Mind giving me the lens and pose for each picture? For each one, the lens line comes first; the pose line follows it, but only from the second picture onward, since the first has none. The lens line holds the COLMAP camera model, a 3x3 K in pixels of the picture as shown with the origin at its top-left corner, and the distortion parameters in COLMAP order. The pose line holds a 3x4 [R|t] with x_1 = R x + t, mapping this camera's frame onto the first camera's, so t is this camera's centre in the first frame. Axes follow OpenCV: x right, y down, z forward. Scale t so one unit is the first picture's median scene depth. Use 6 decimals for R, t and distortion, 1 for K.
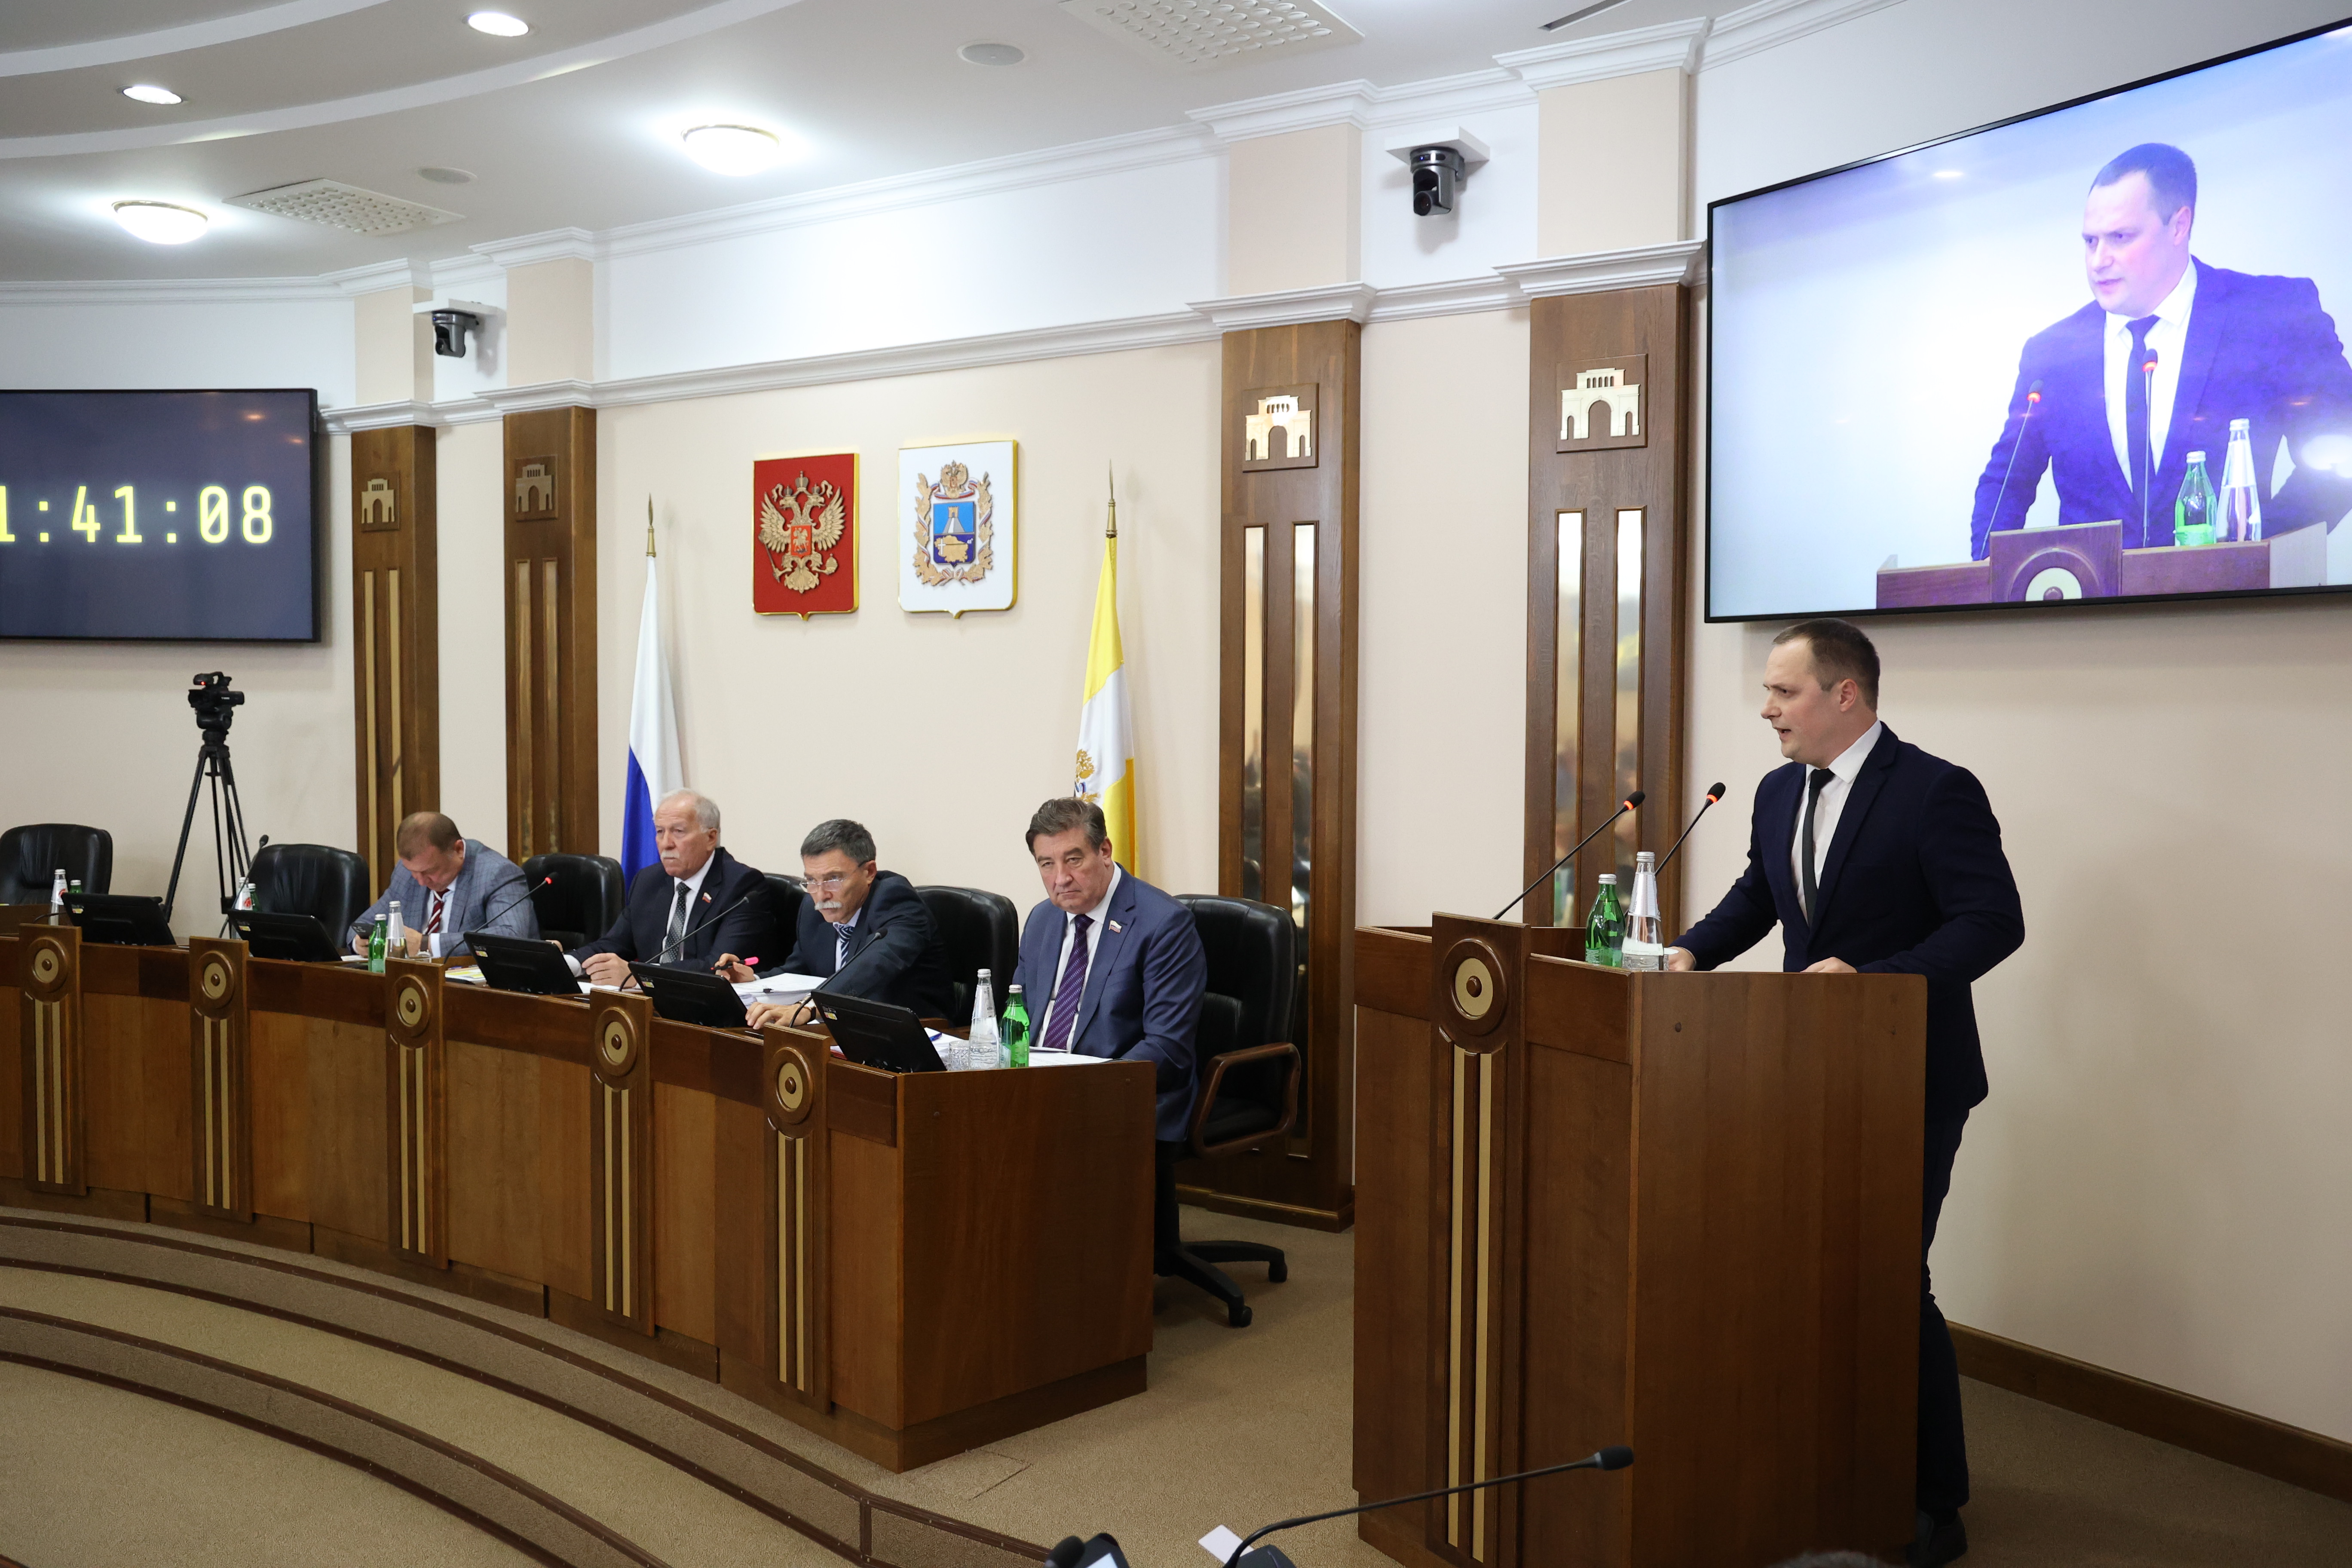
lens RADIAL K [[1846.3, 0, 1176.1], [0, 1846.3, 799.6], [0, 0, 1]] dist [-0.016890, 0.009148]
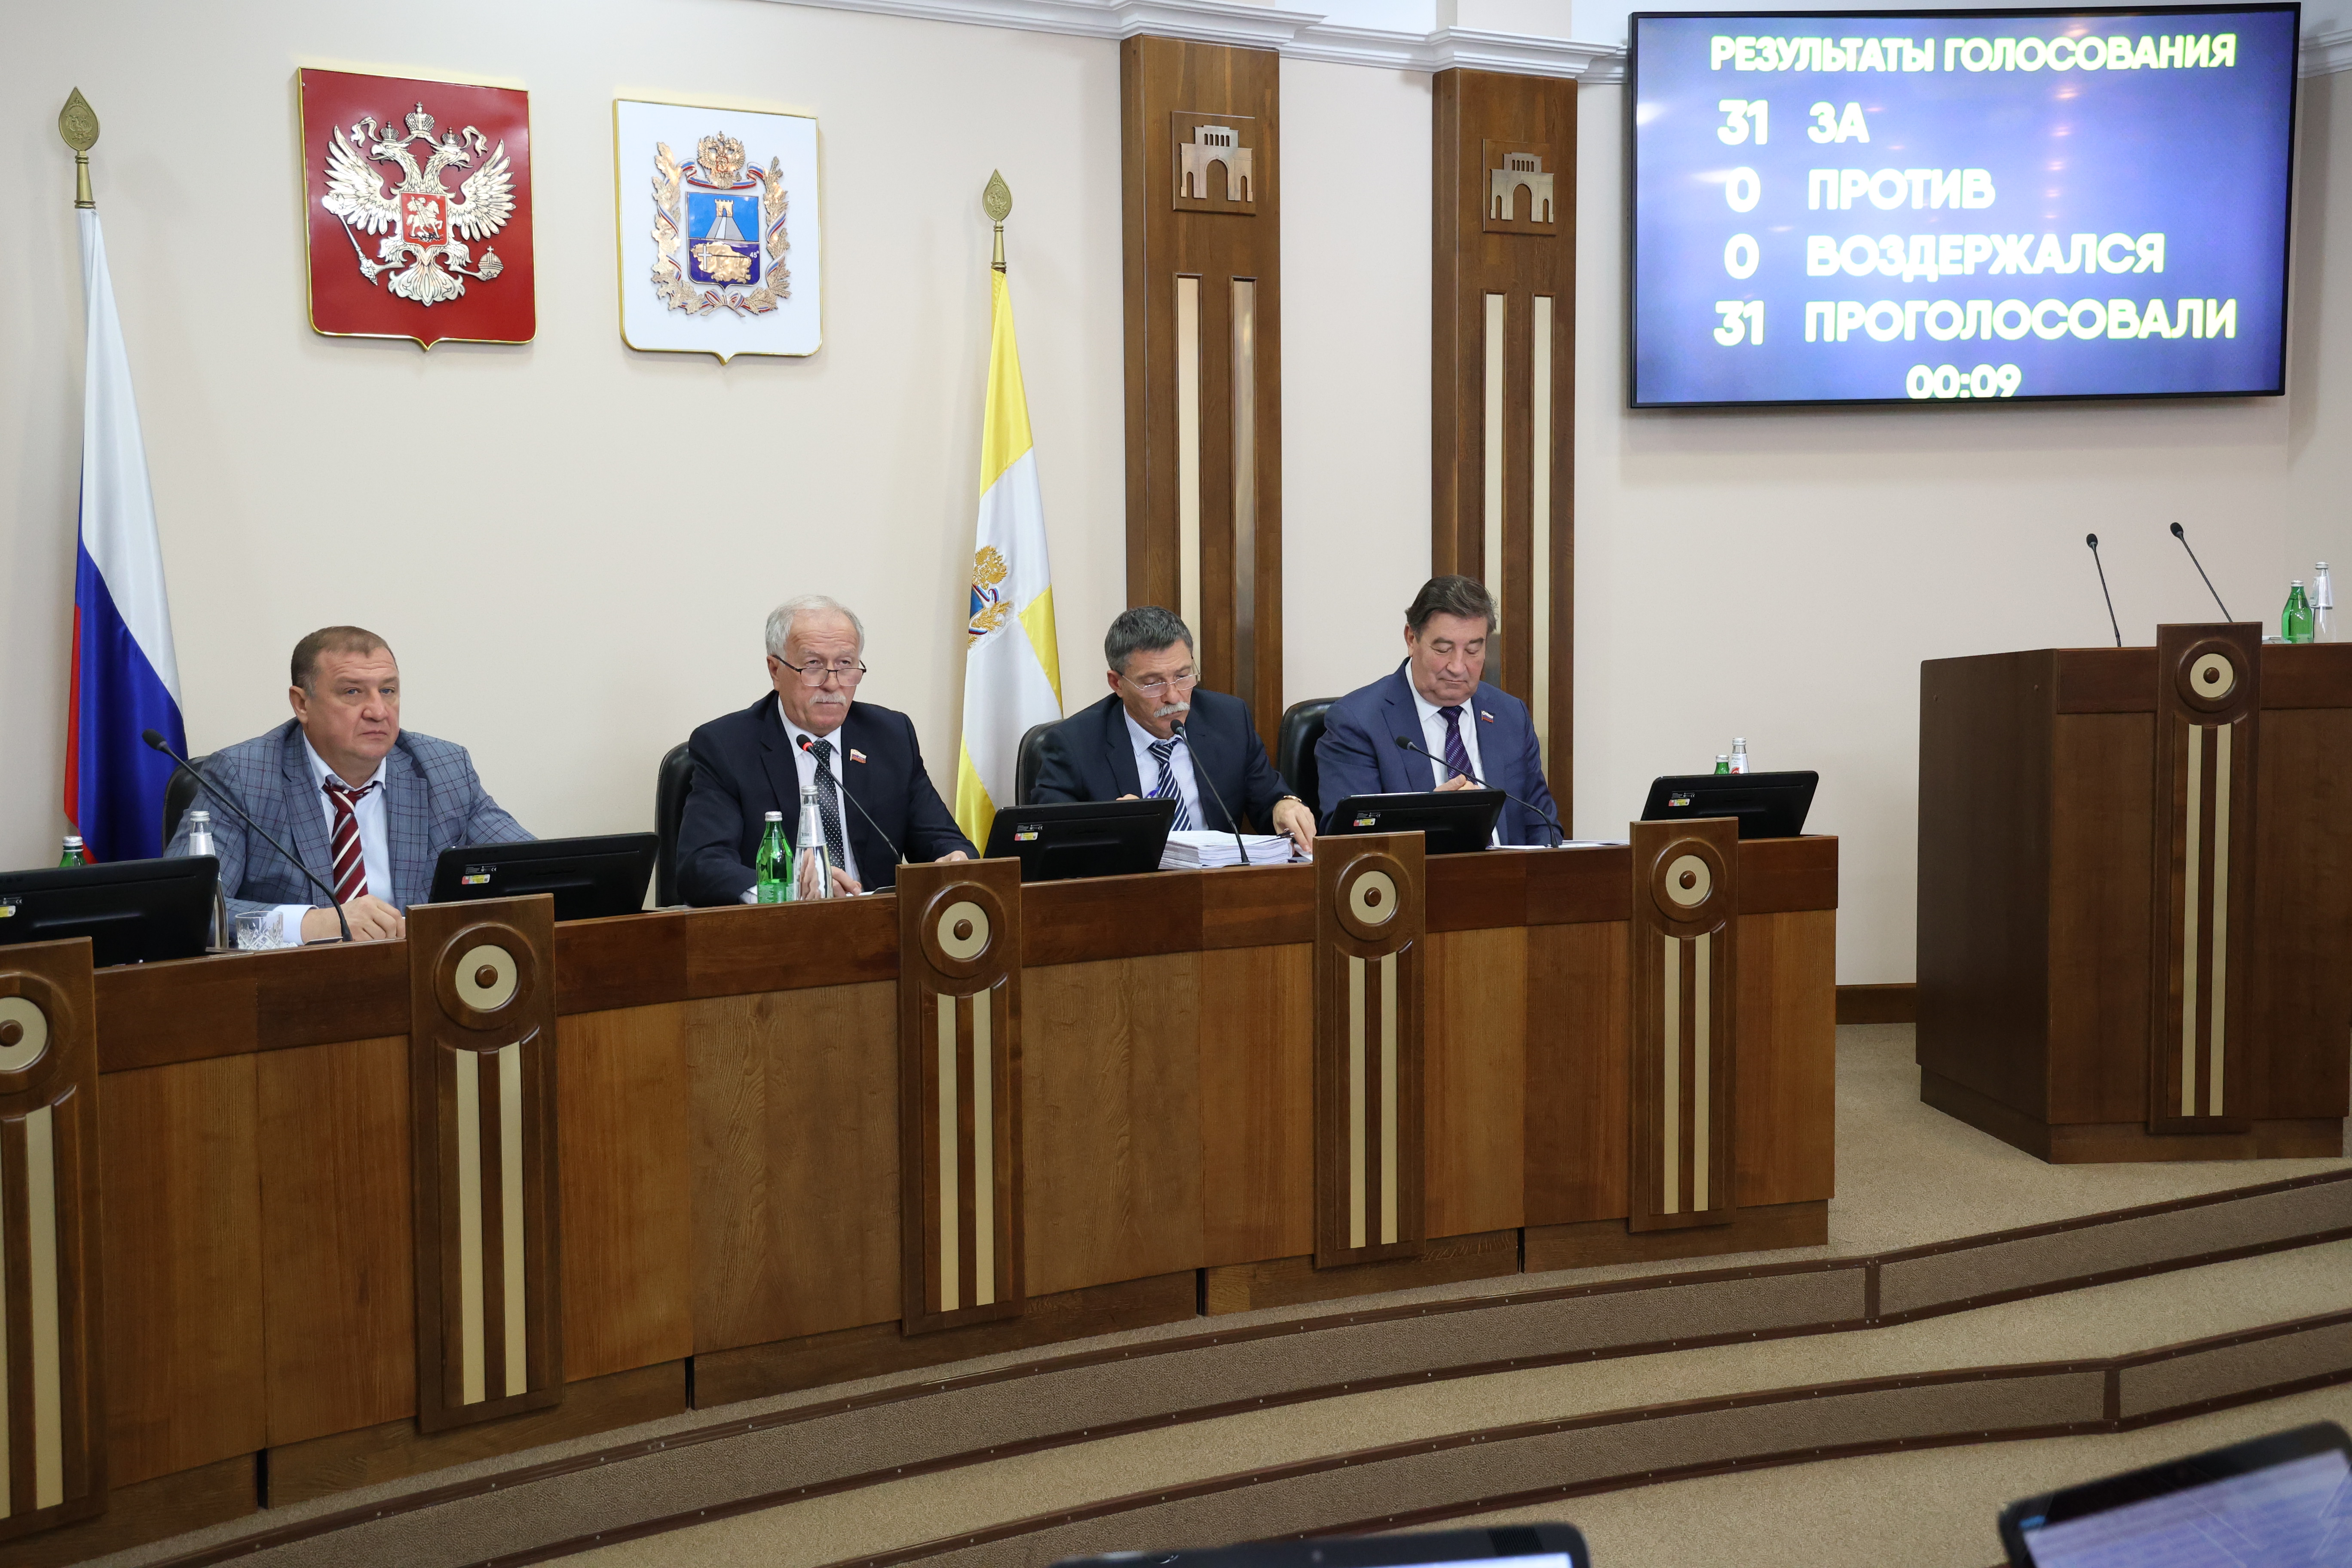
lens RADIAL K [[2811.9, 0, 1176.7], [0, 2811.9, 783.1], [0, 0, 1]] dist [0.101788, 0.000000]
pose [[0.434144, -0.084105, 0.896909, -1.007923], [0.062587, 0.996042, 0.063106, 0.001541], [-0.898667, 0.028738, 0.437689, 0.392138]]
